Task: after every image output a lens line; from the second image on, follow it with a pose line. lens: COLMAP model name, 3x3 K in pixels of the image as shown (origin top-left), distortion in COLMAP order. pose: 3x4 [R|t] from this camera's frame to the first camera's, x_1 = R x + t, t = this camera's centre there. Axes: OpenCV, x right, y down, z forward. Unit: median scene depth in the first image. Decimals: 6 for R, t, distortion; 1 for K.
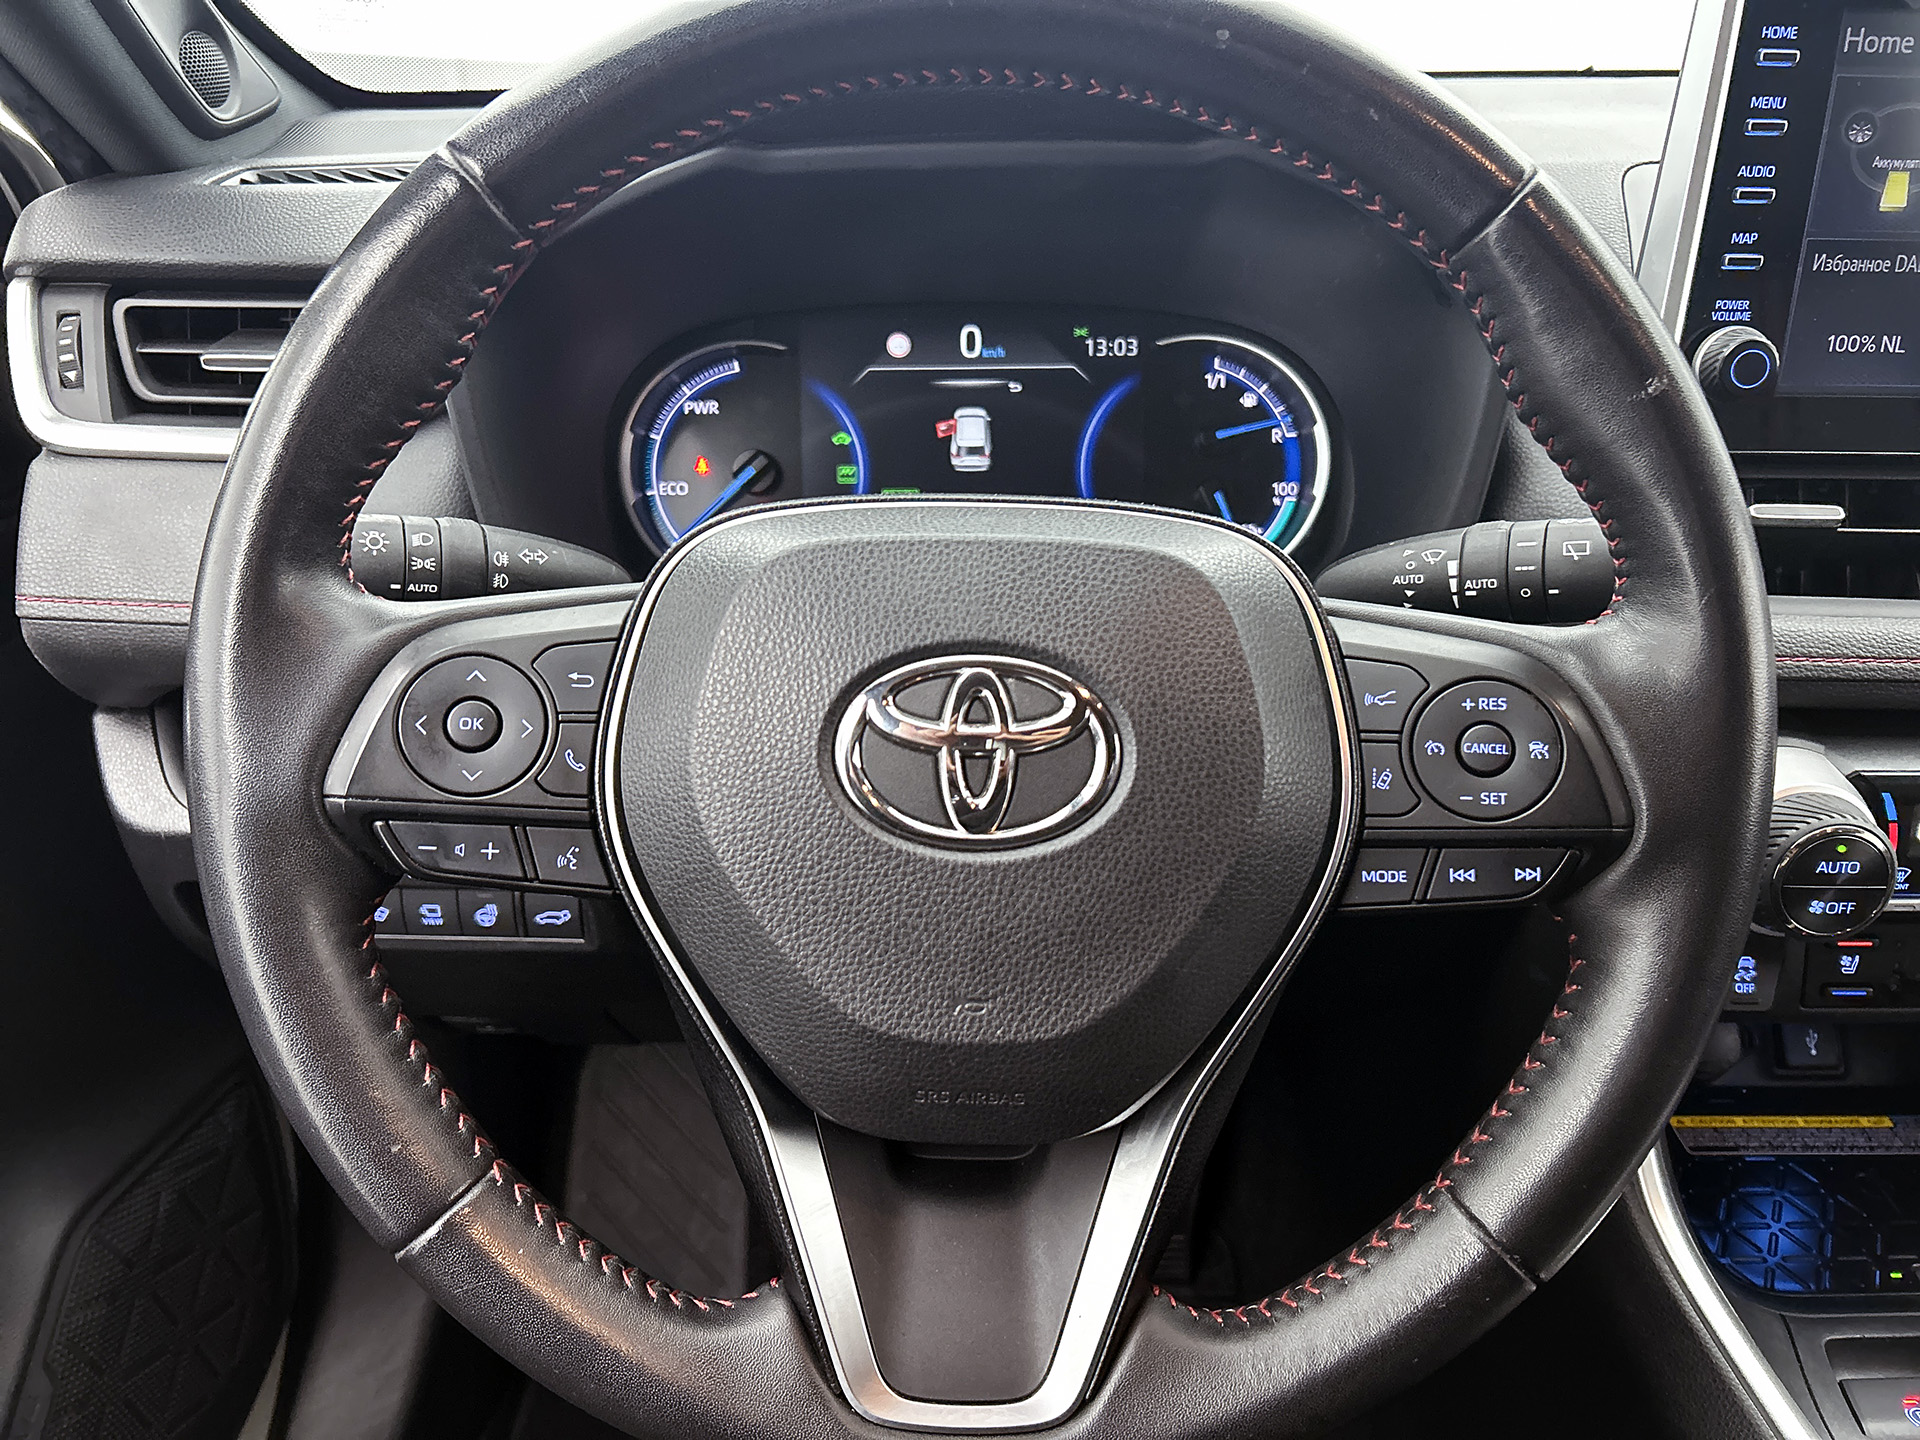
lens RADIAL K [[1451.6, 0, 956.2], [0, 1451.6, 716.0], [0, 0, 1]] dist [0.036833, -0.048063]
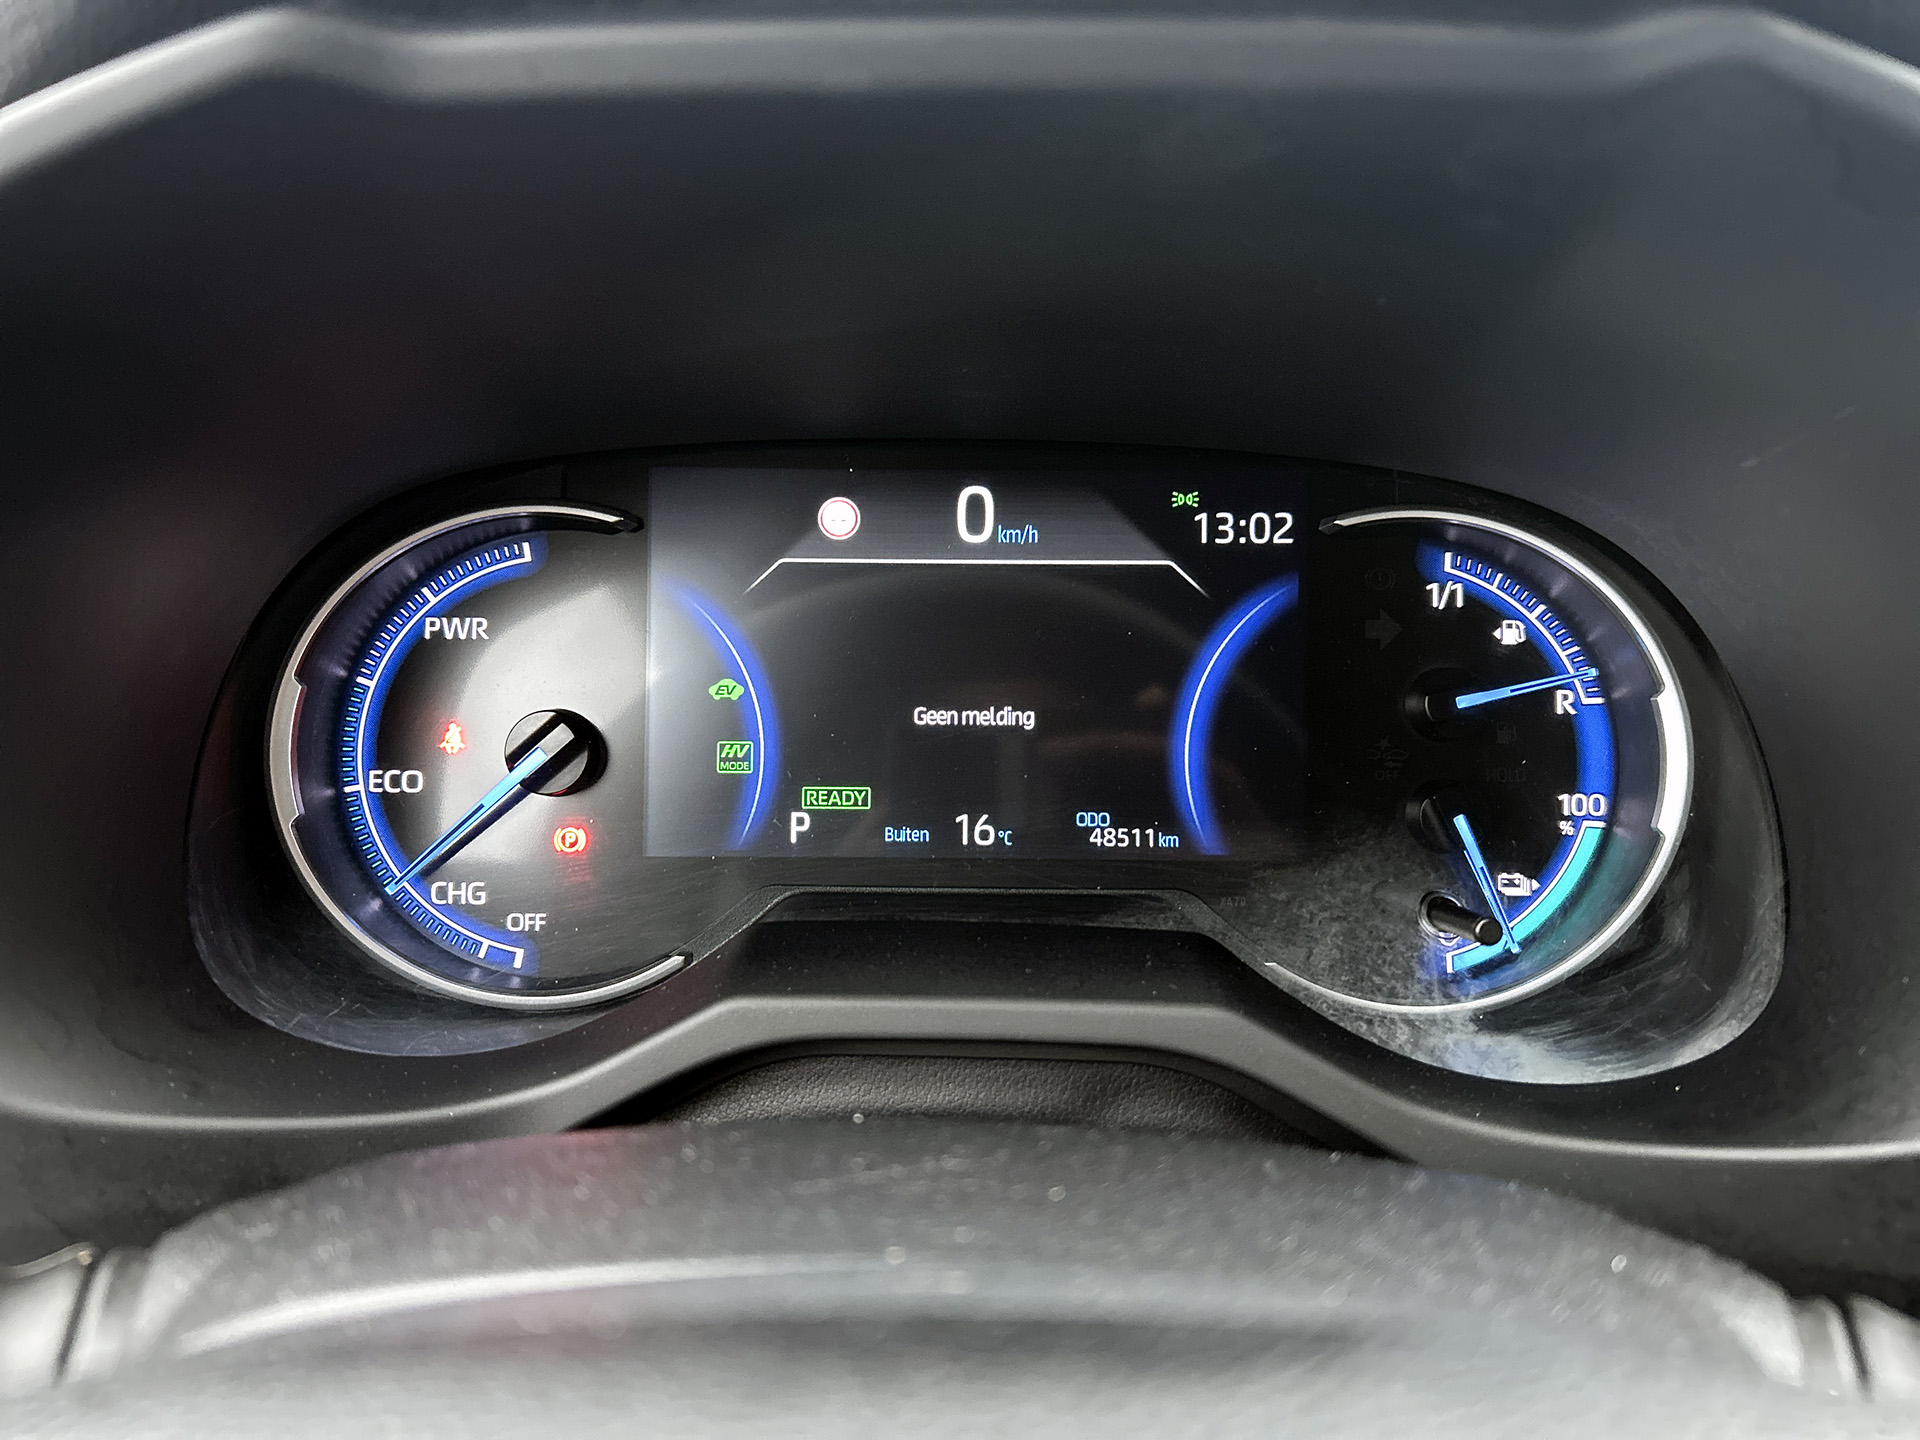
lens RADIAL K [[1451.6, 0, 942.4], [0, 1451.6, 702.4], [0, 0, 1]] dist [0.036833, -0.048063]
pose [[0.999628, 0.020115, -0.018393, 0.009422], [-0.021725, 0.995523, -0.091993, -0.146243], [0.016461, 0.092358, 0.995590, 0.502486]]
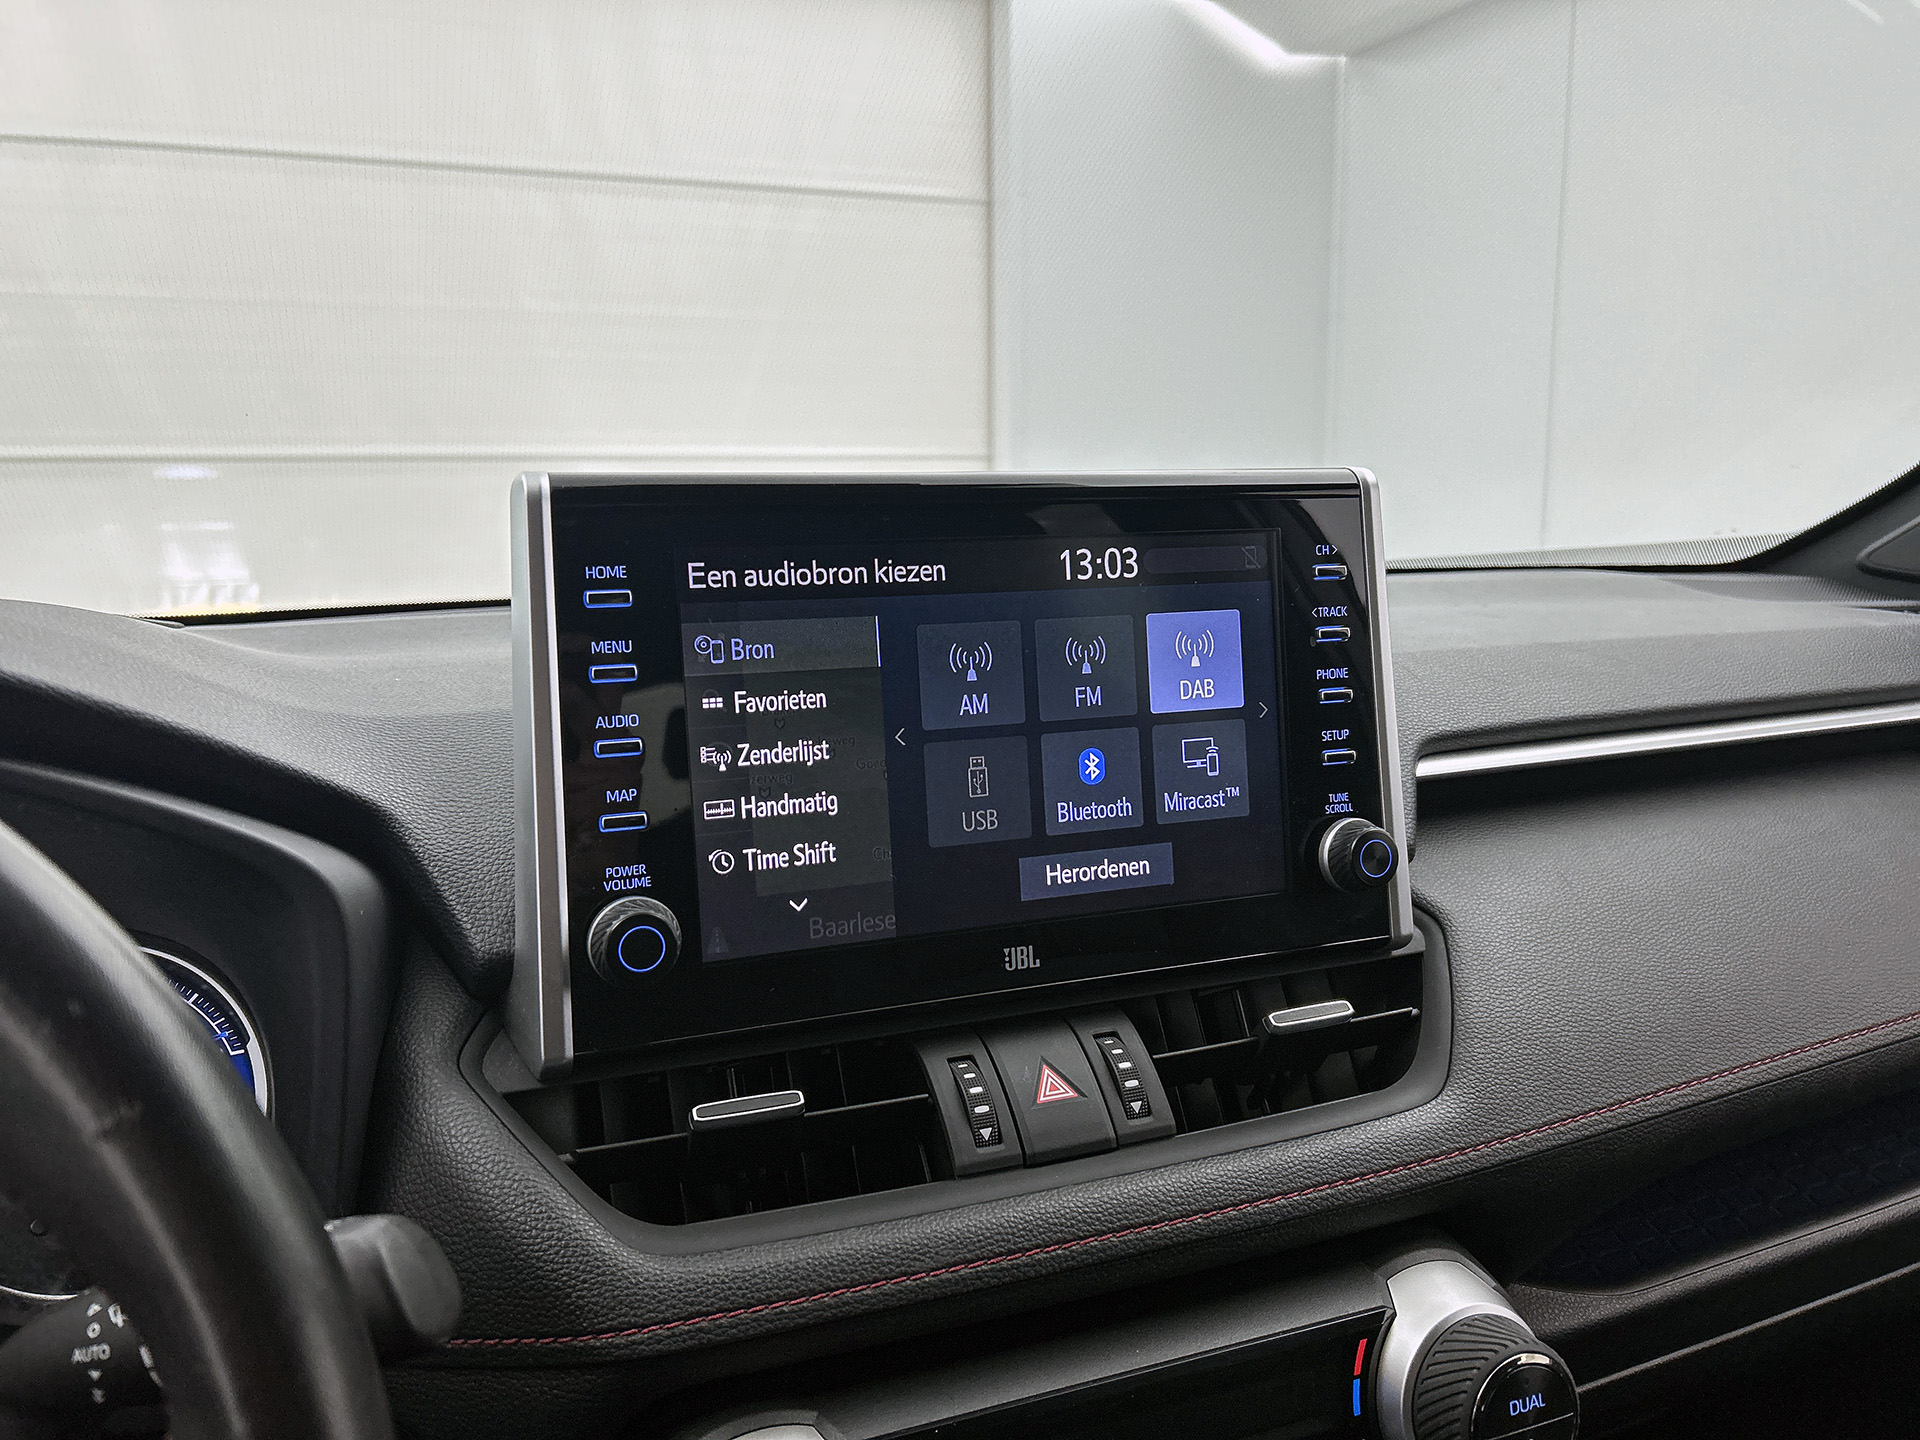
lens RADIAL K [[1451.6, 0, 955.0], [0, 1451.6, 728.0], [0, 0, 1]] dist [0.036833, -0.048063]
pose [[0.927255, -0.074189, 0.367007, 0.325424], [0.182718, 0.945200, -0.270574, -0.080041], [-0.326822, 0.317950, 0.889997, 0.140205]]
